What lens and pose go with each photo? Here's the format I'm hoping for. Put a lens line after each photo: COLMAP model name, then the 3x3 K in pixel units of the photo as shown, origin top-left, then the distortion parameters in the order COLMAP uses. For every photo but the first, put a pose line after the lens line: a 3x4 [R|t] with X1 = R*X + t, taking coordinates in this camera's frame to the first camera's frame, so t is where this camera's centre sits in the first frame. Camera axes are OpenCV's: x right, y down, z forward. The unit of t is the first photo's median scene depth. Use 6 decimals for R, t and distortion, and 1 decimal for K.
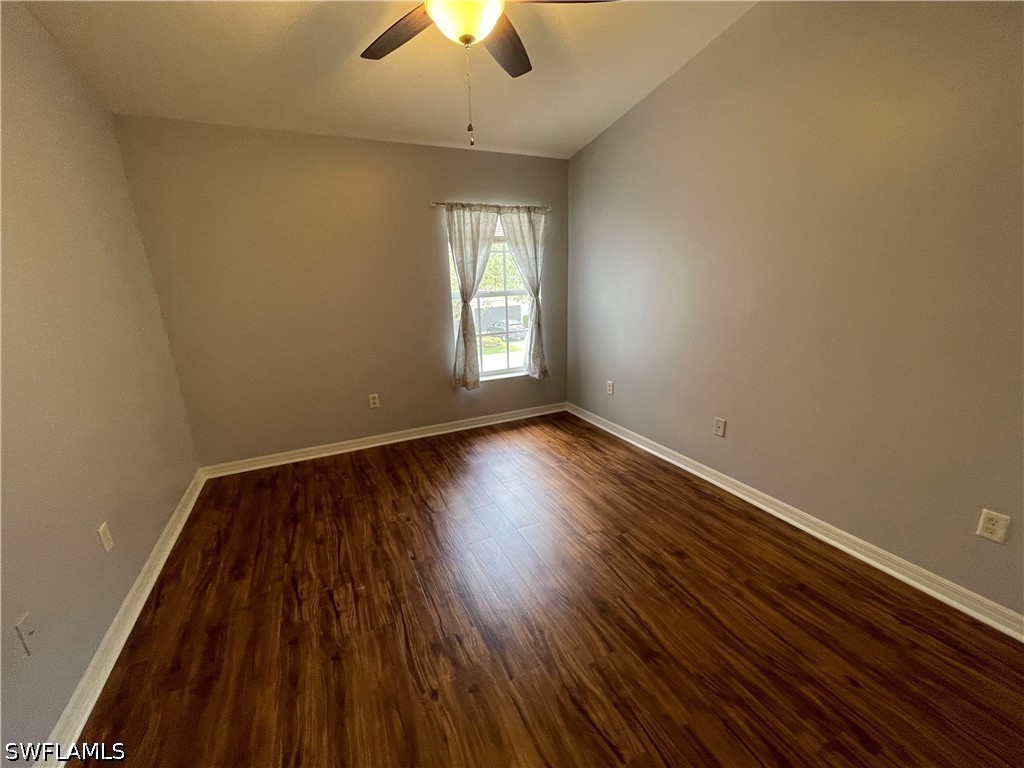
lens RADIAL K [[415.2, 0, 509.1], [0, 415.2, 386.9], [0, 0, 1]] dist [0.000440, 0.000451]
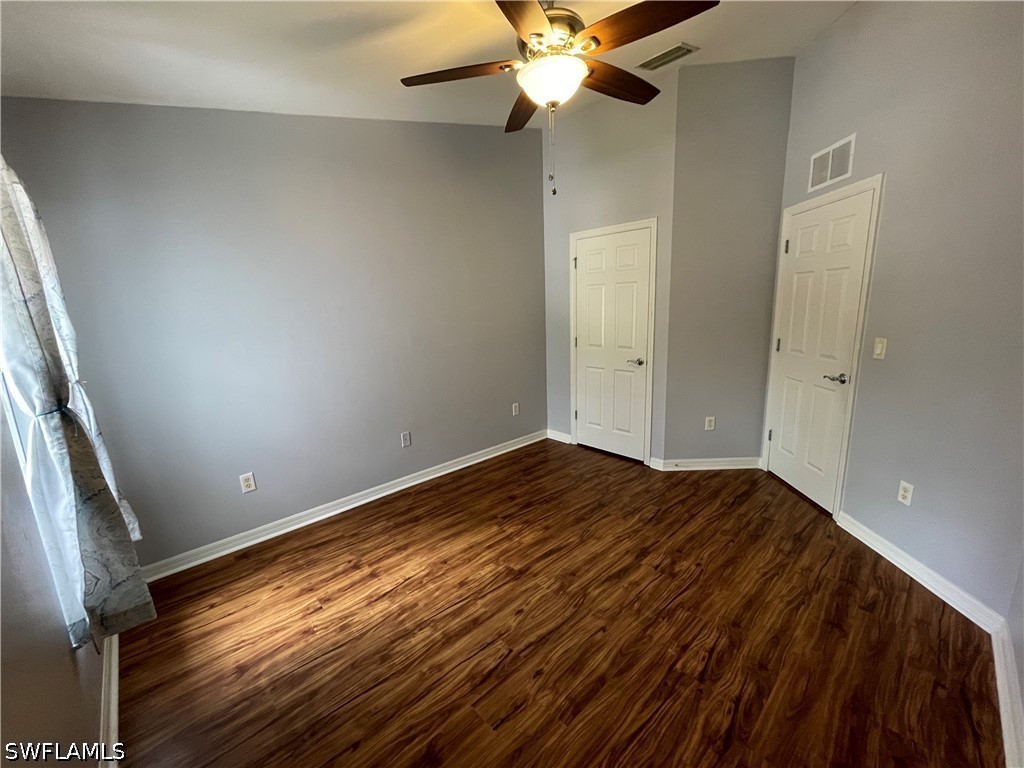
lens RADIAL K [[415.2, 0, 509.1], [0, 415.2, 386.9], [0, 0, 1]] dist [0.000440, 0.000451]
pose [[-0.300290, -0.151661, 0.941714, -0.934689], [0.298675, 0.922679, 0.243836, -0.331128], [-0.905880, 0.354488, -0.231774, 1.236362]]
